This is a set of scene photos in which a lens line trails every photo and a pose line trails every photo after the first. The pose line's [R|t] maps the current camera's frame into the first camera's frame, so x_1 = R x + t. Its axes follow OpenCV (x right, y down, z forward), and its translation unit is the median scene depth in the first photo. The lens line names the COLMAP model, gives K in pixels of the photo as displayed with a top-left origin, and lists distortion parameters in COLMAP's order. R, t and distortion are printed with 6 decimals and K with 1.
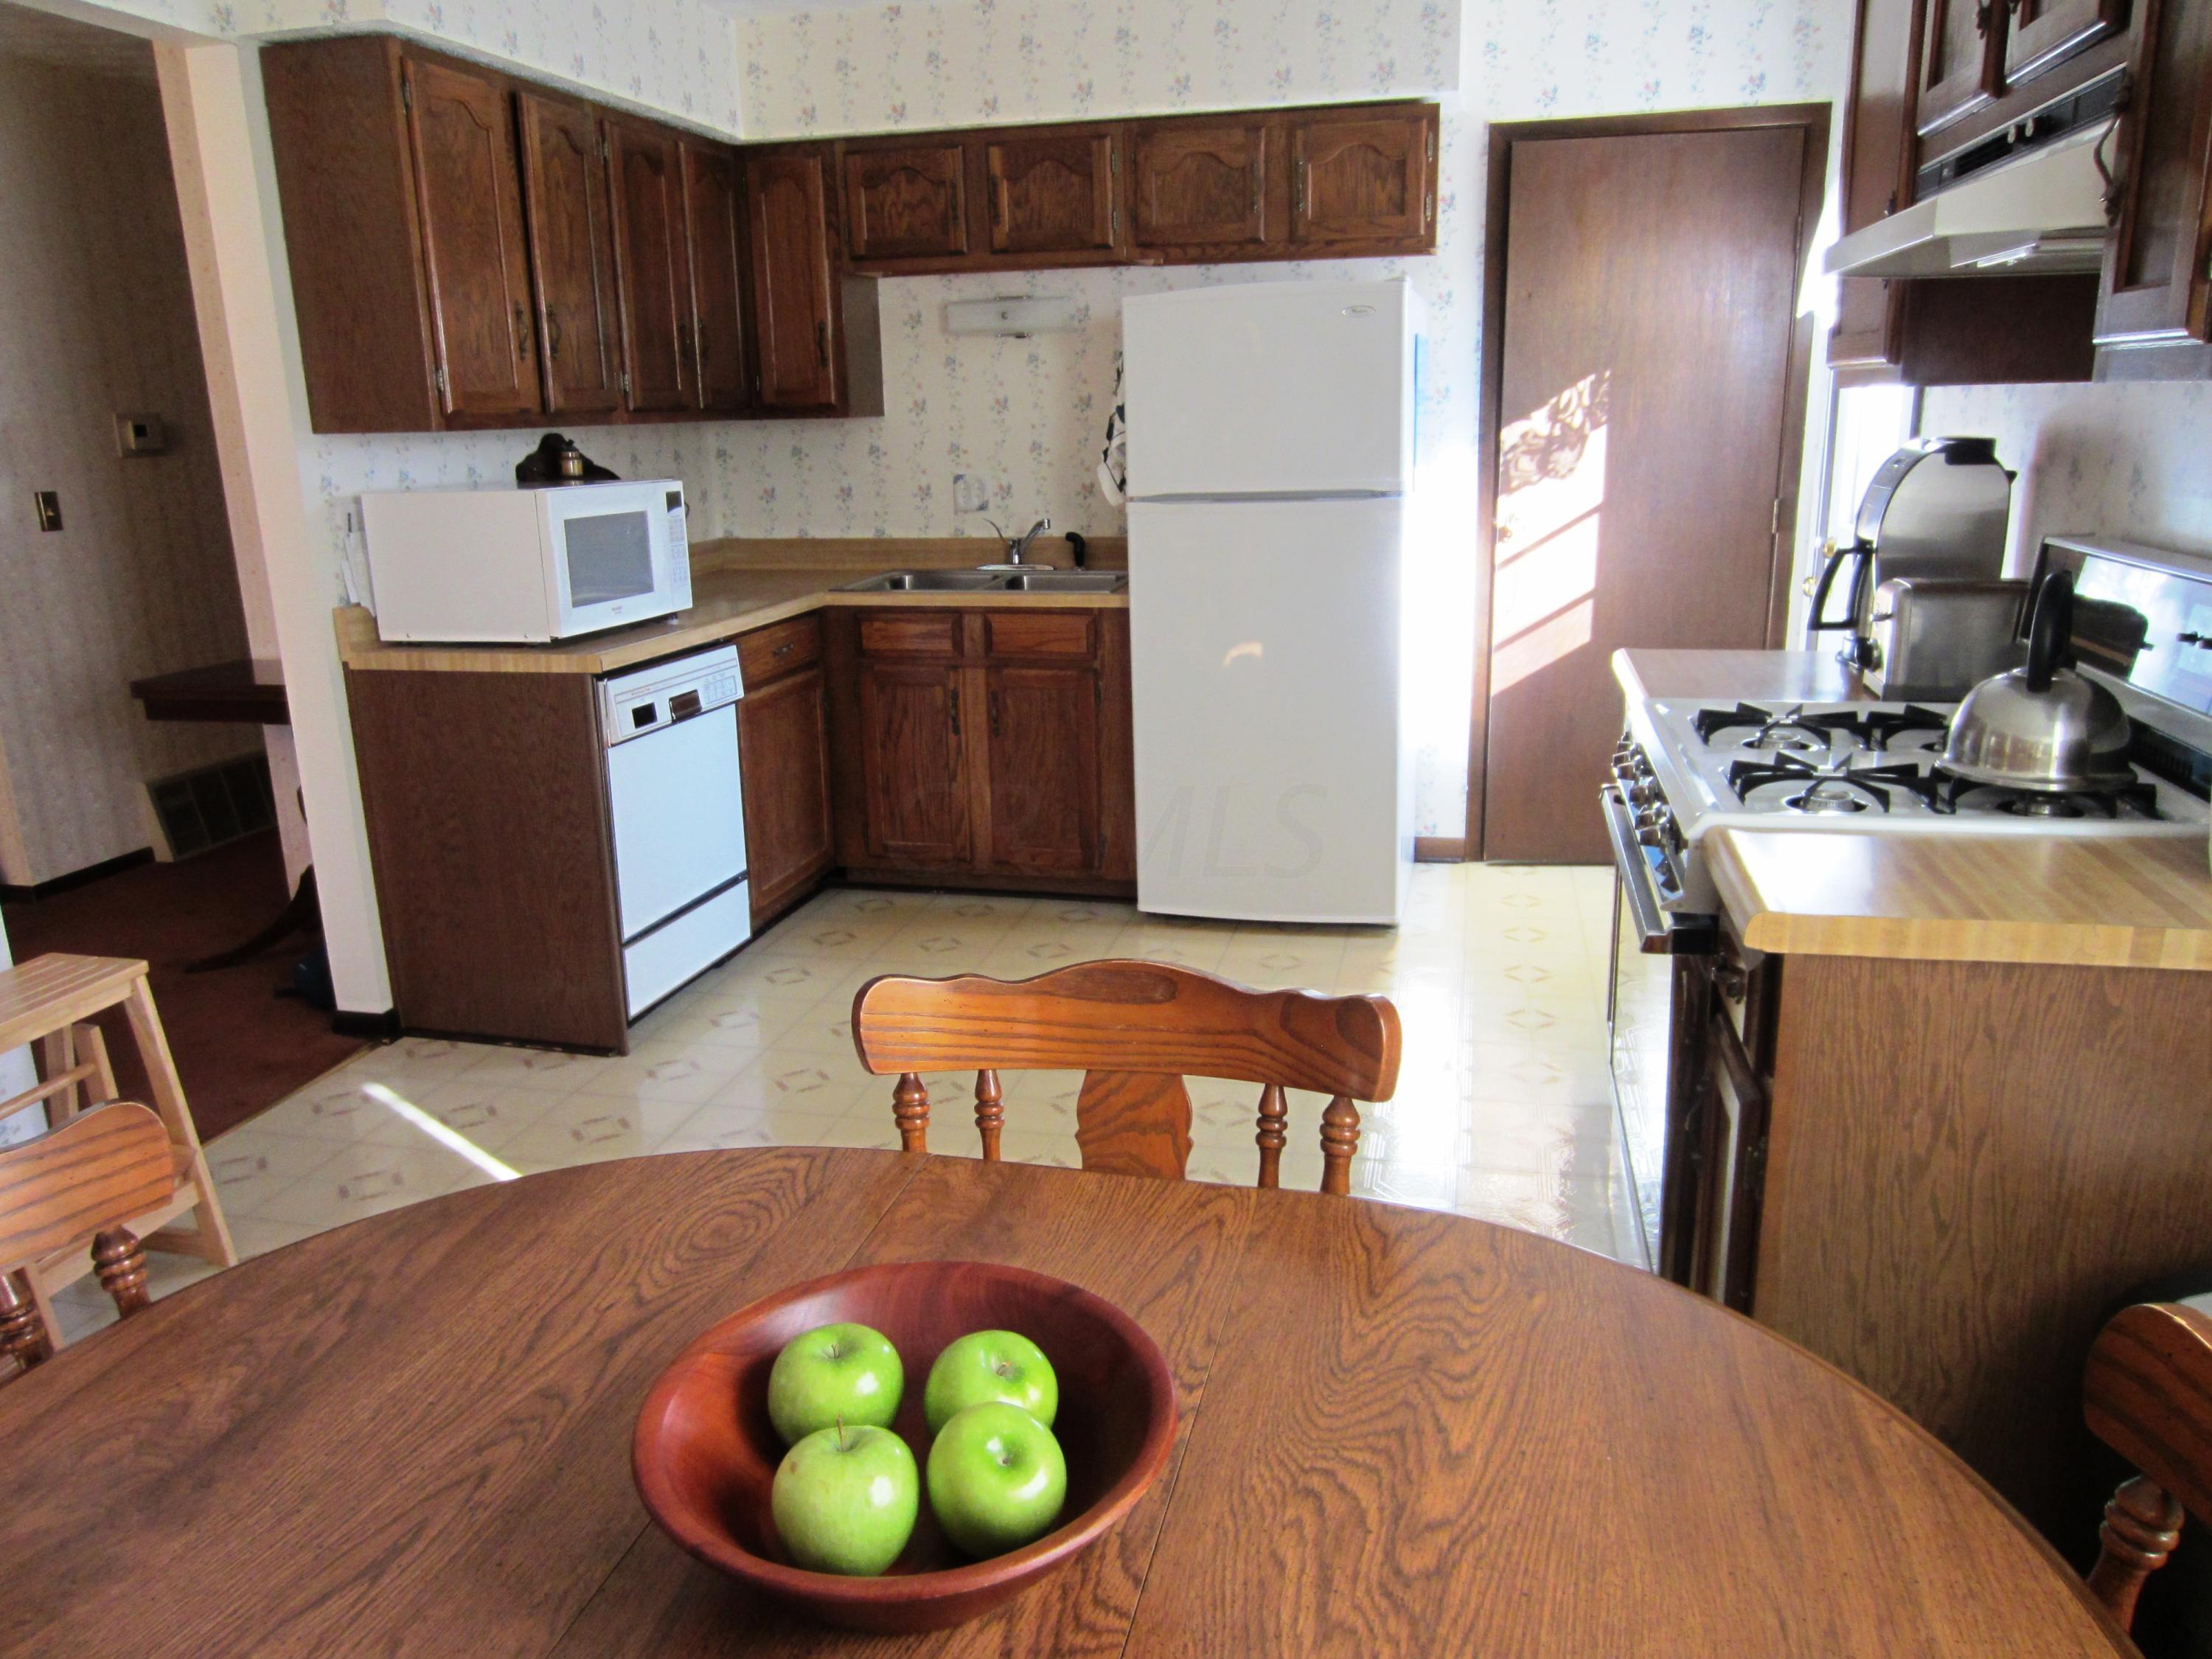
lens RADIAL K [[1586.3, 0, 1106.0], [0, 1586.3, 829.5], [0, 0, 1]] dist [-0.022560, 0.003939]
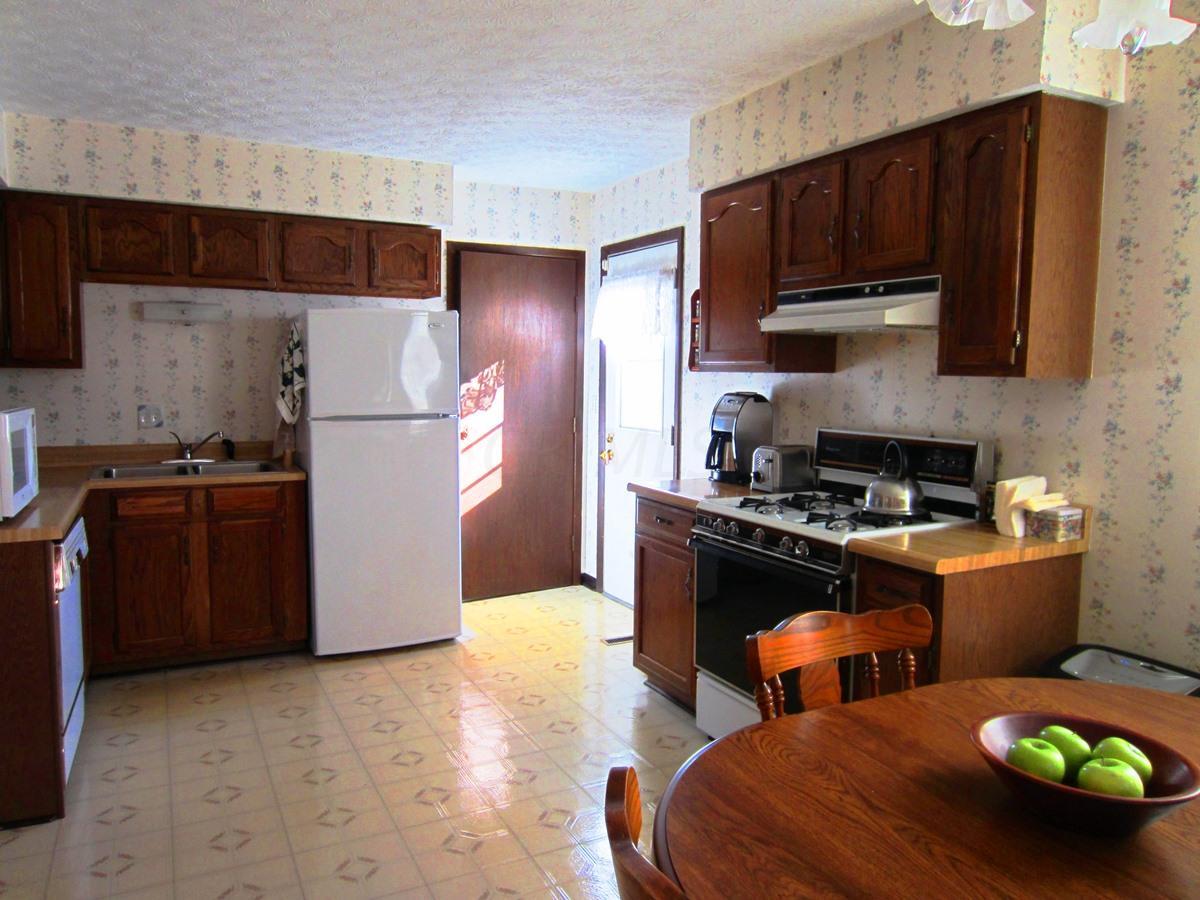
lens RADIAL K [[860.6, 0, 600.0], [0, 860.6, 450.0], [0, 0, 1]] dist [-0.022560, 0.003939]
pose [[0.773263, -0.020336, 0.633759, -0.315960], [0.130745, 0.983121, -0.127978, -0.009321], [-0.620459, 0.181821, 0.762870, 0.068933]]
